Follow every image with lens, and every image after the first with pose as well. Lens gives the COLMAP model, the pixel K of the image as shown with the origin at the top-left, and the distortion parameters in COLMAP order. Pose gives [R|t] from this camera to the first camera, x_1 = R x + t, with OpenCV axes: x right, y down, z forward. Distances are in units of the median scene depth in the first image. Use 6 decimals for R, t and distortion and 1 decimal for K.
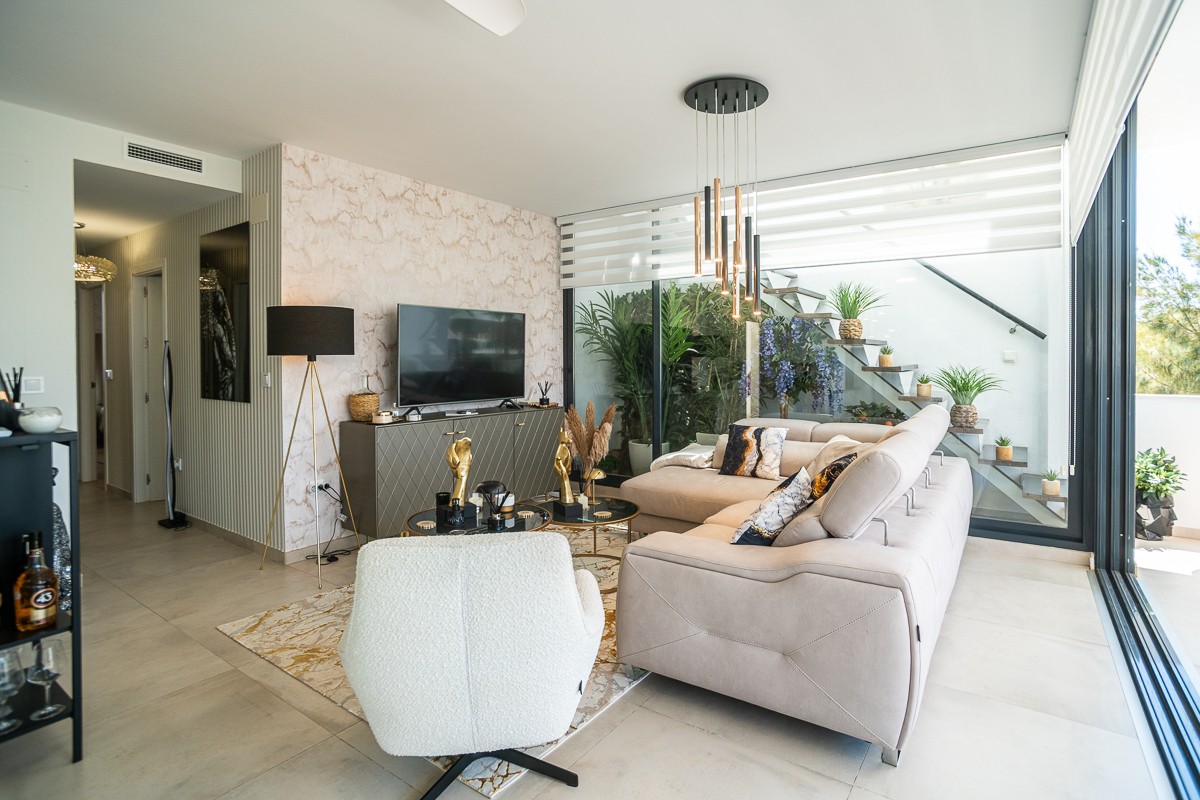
lens RADIAL K [[598.8, 0, 621.3], [0, 598.8, 355.6], [0, 0, 1]] dist [-0.044929, 0.000483]
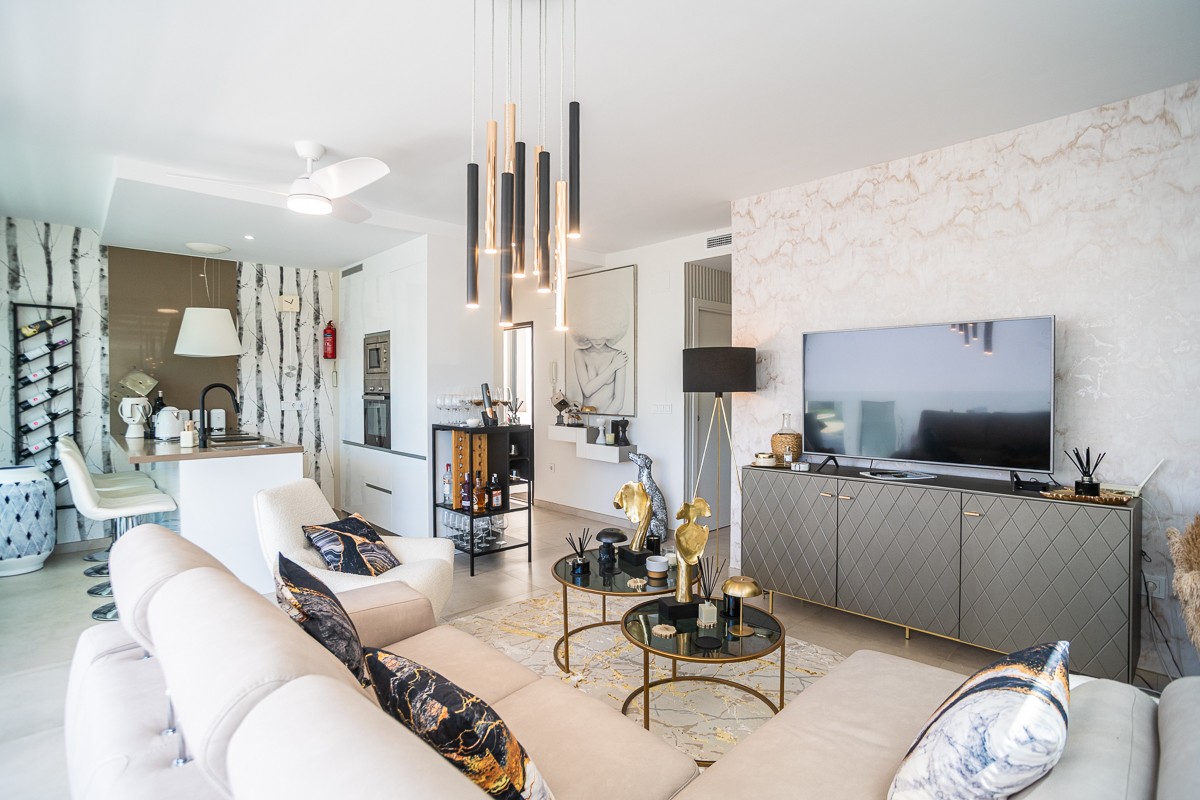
lens RADIAL K [[614.3, 0, 606.2], [0, 614.3, 397.9], [0, 0, 1]] dist [-0.084130, 0.045576]
pose [[-0.215814, 0.021395, -0.976200, 0.554266], [0.003237, 0.999770, 0.021196, -0.012665], [0.976429, 0.001415, -0.215834, 0.923139]]
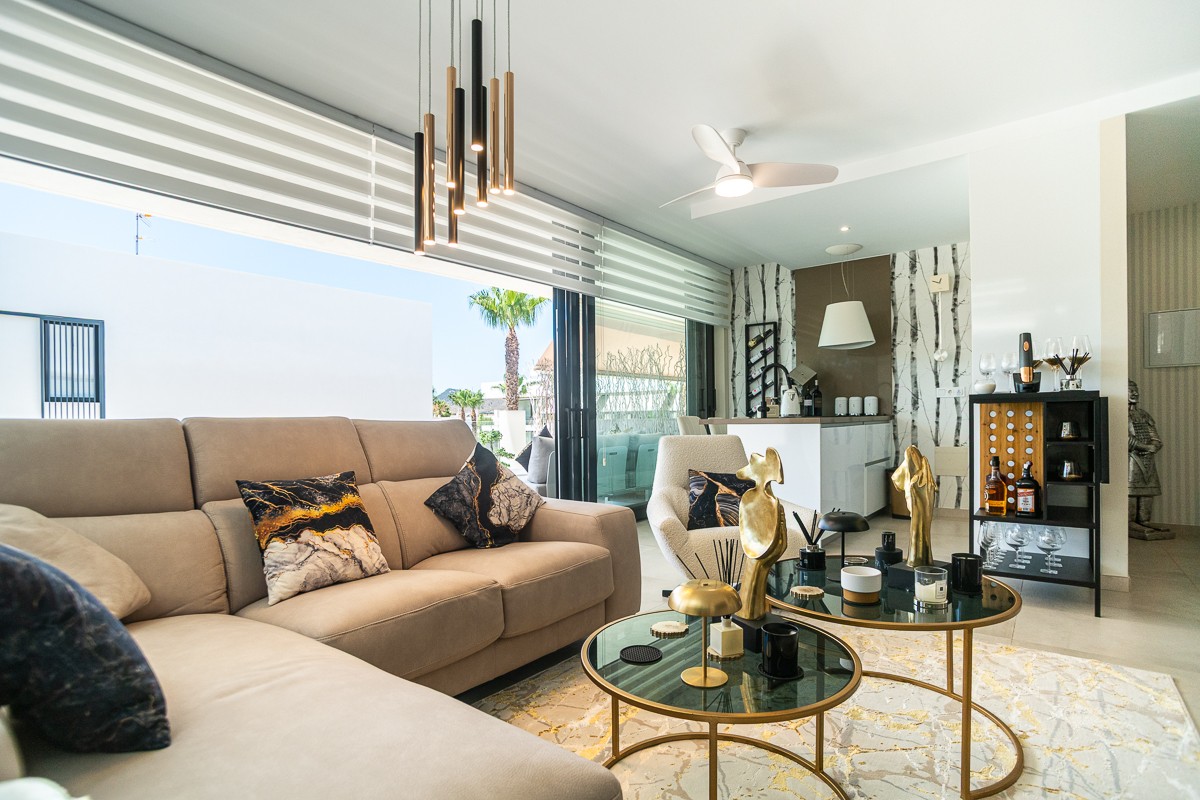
lens RADIAL K [[588.2, 0, 598.8], [0, 588.2, 430.4], [0, 0, 1]] dist [-0.061046, 0.032497]
pose [[-0.997148, 0.015254, 0.073918, -0.018001], [0.016414, 0.999751, 0.015112, 0.088836], [-0.073669, 0.016282, -0.997150, 1.232789]]
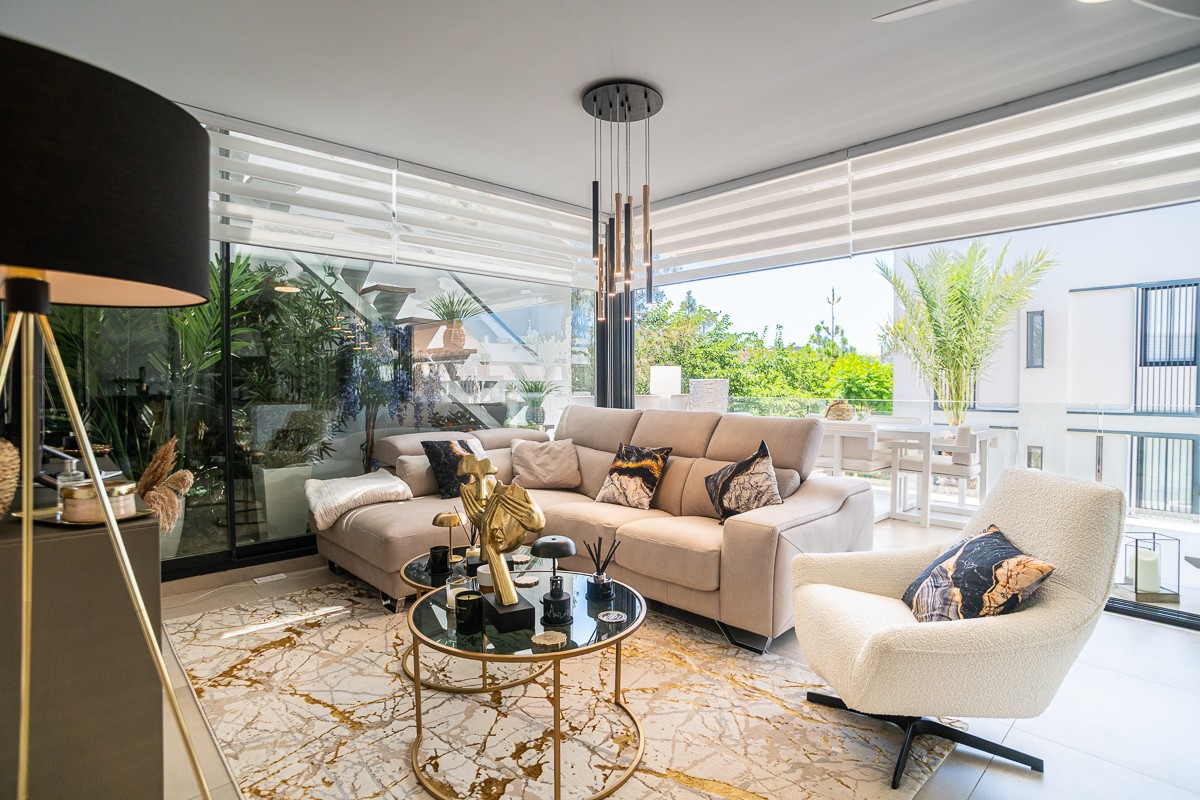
lens RADIAL K [[614.3, 0, 606.2], [0, 614.3, 397.9], [0, 0, 1]] dist [-0.084130, 0.045576]
pose [[0.214731, -0.020512, 0.976458, -0.656573], [0.000232, 0.999780, 0.020951, 0.038367], [-0.976673, -0.004272, 0.214688, 0.615546]]
